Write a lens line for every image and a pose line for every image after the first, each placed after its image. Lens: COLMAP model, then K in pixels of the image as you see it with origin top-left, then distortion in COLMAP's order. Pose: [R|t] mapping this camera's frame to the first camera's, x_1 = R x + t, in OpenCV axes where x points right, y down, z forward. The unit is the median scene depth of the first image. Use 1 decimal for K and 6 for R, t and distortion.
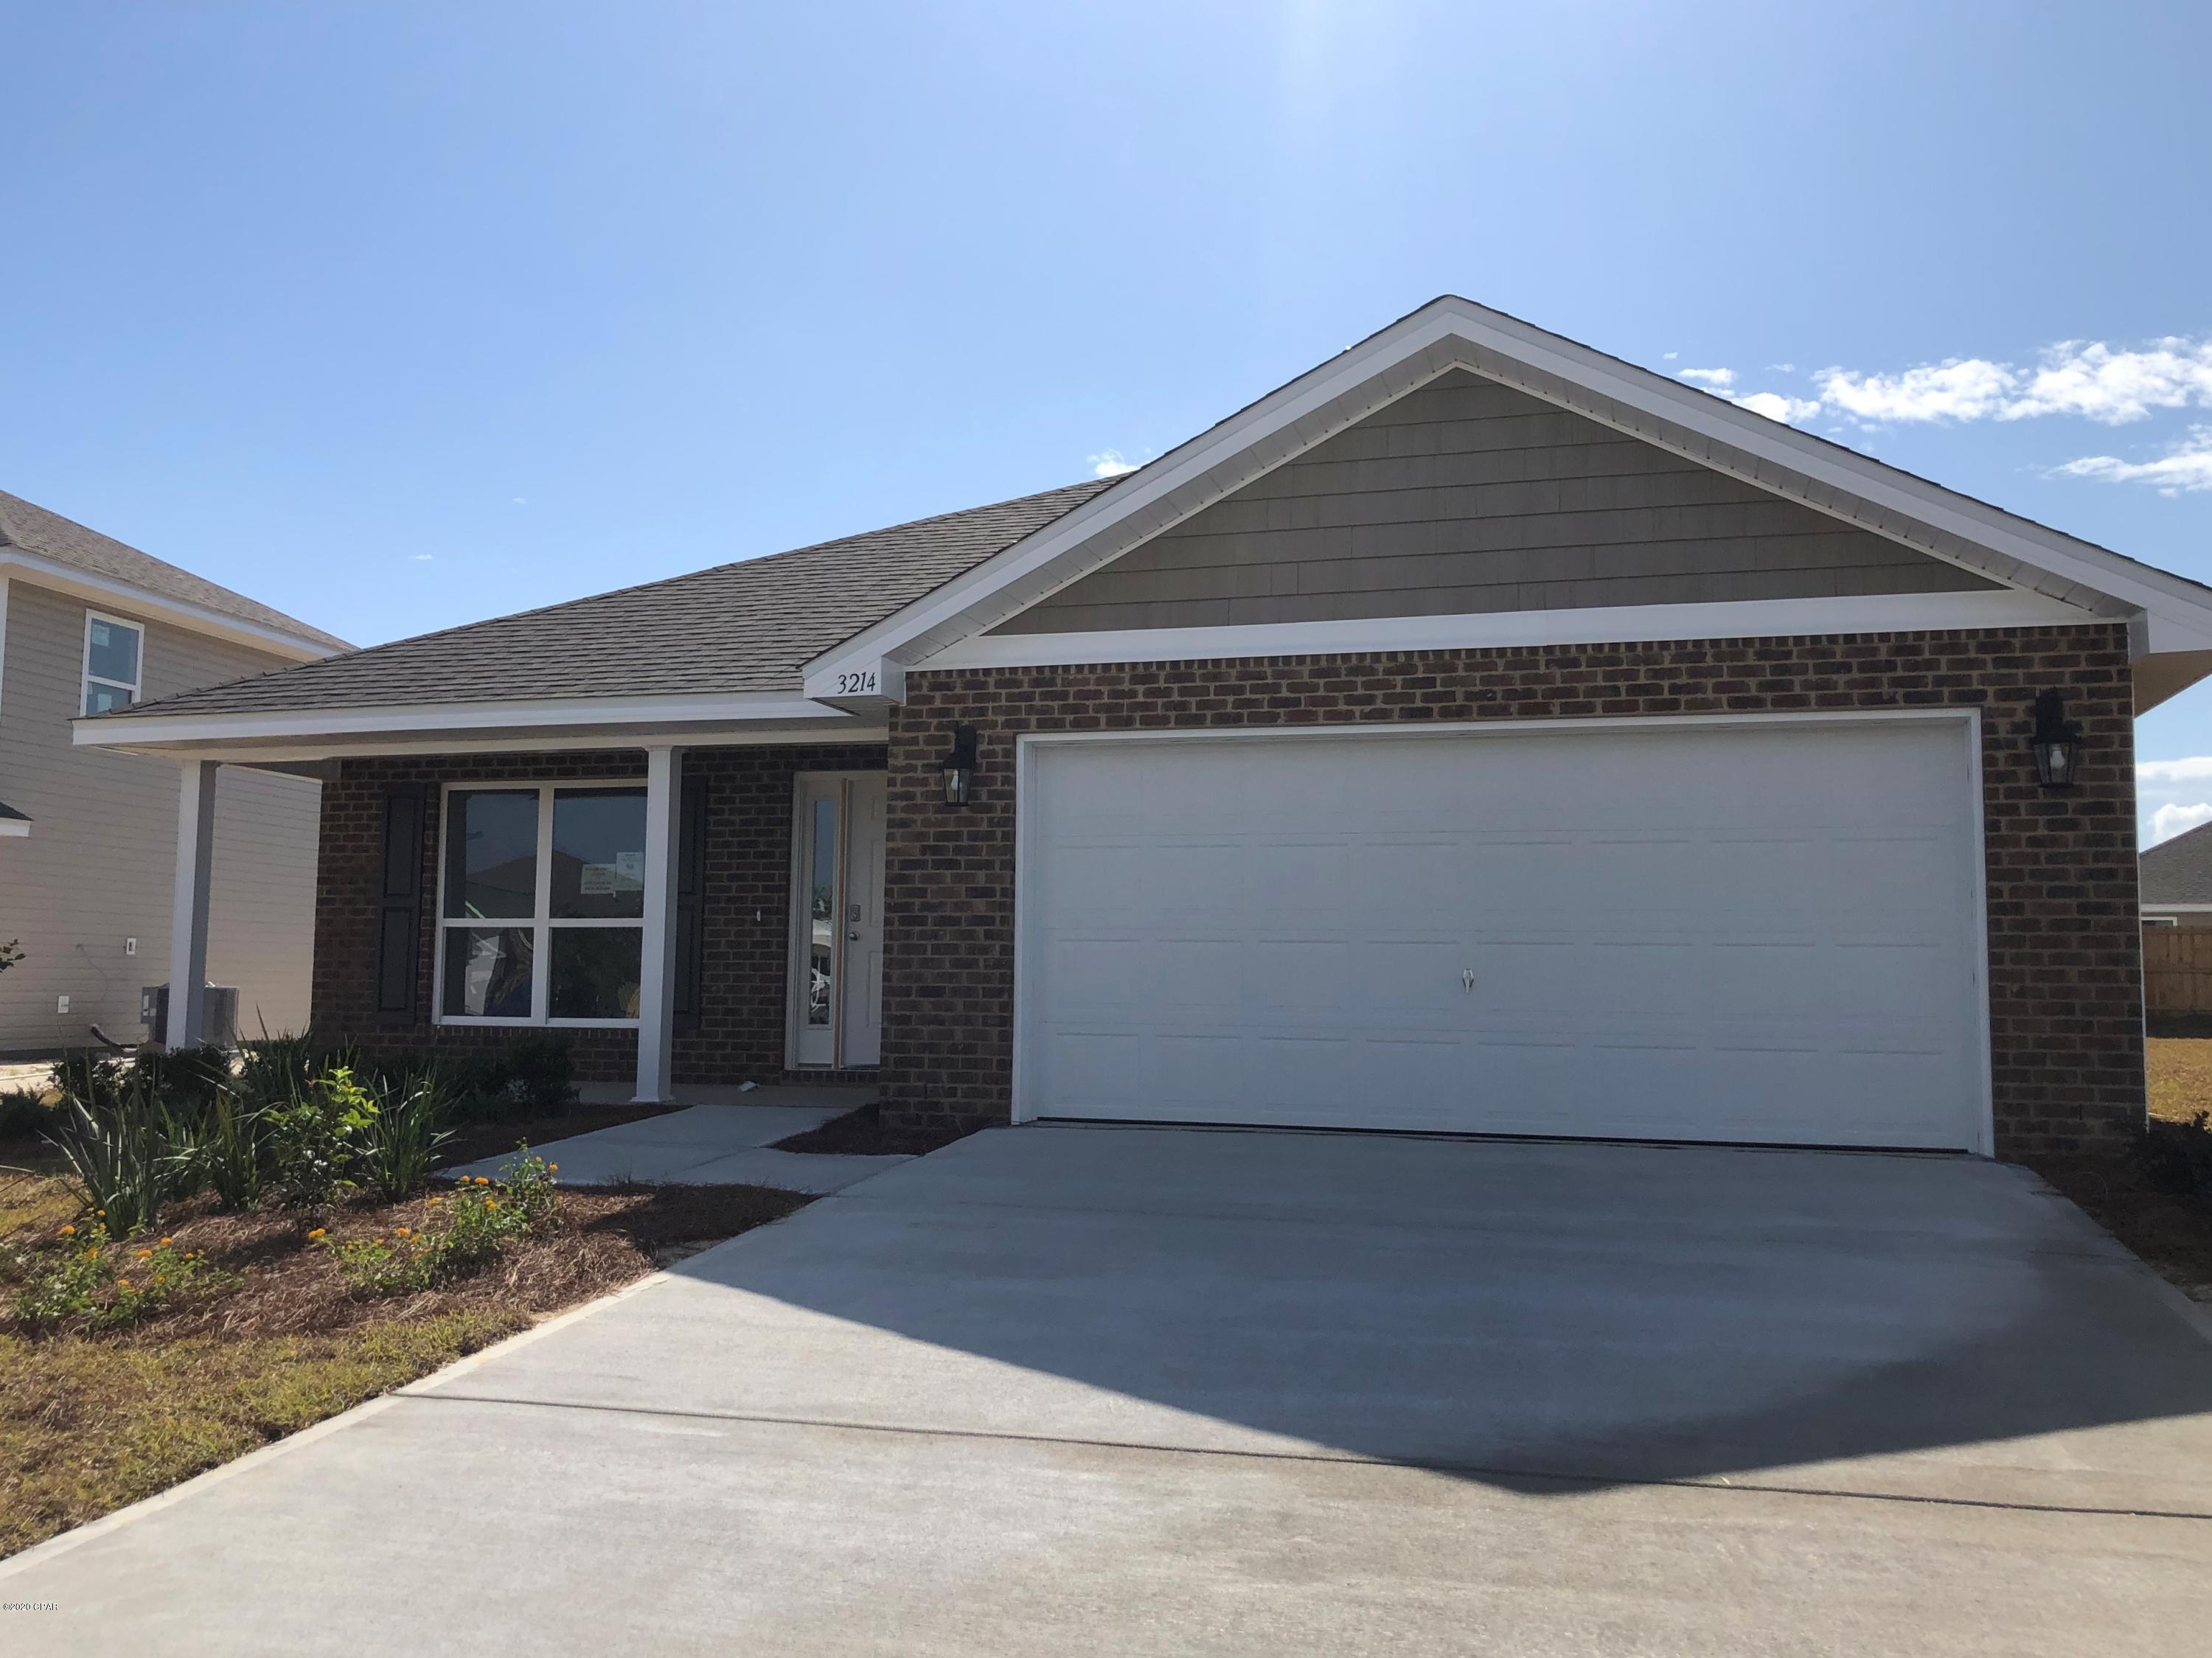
lens RADIAL K [[1831.5, 0, 1106.0], [0, 1831.5, 829.0], [0, 0, 1]] dist [0.110913, -0.402793]
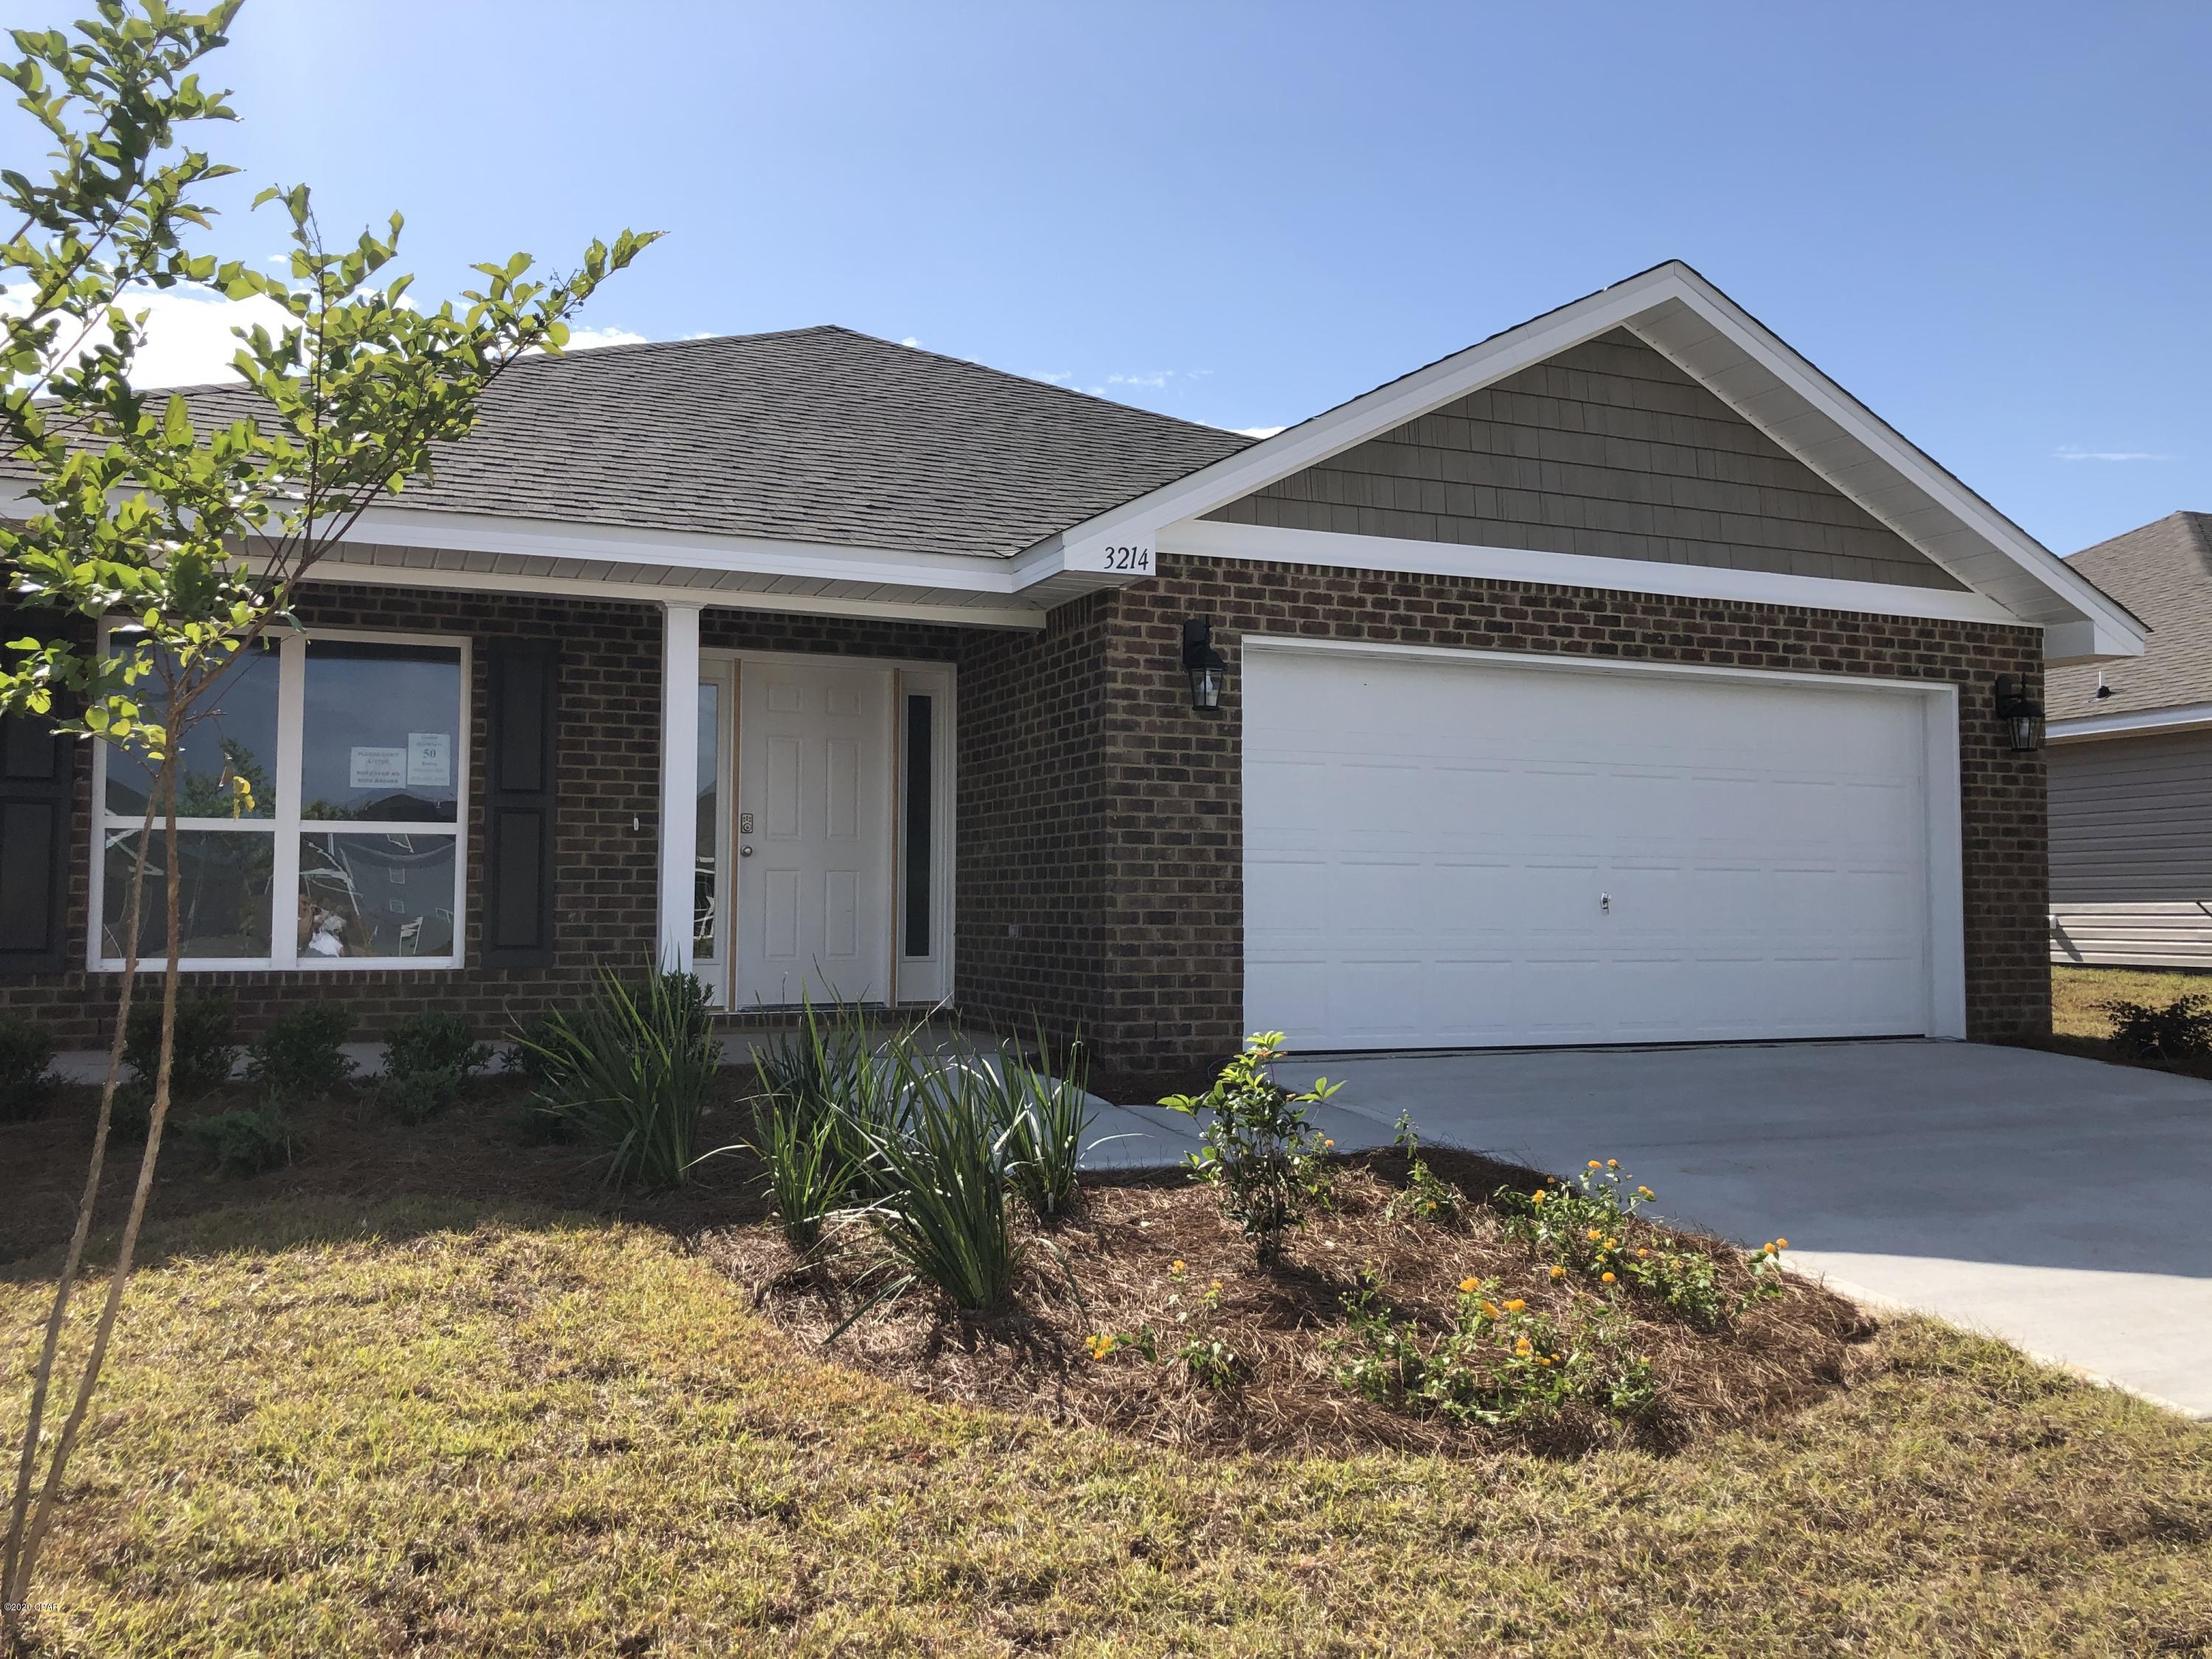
lens RADIAL K [[1831.6, 0, 1106.0], [0, 1831.6, 829.5], [0, 0, 1]] dist [0.110913, -0.402793]
pose [[0.781024, 0.019783, 0.624188, -0.675403], [-0.048437, 0.998406, 0.028964, 0.021982], [-0.622620, -0.052855, 0.780737, 0.334066]]
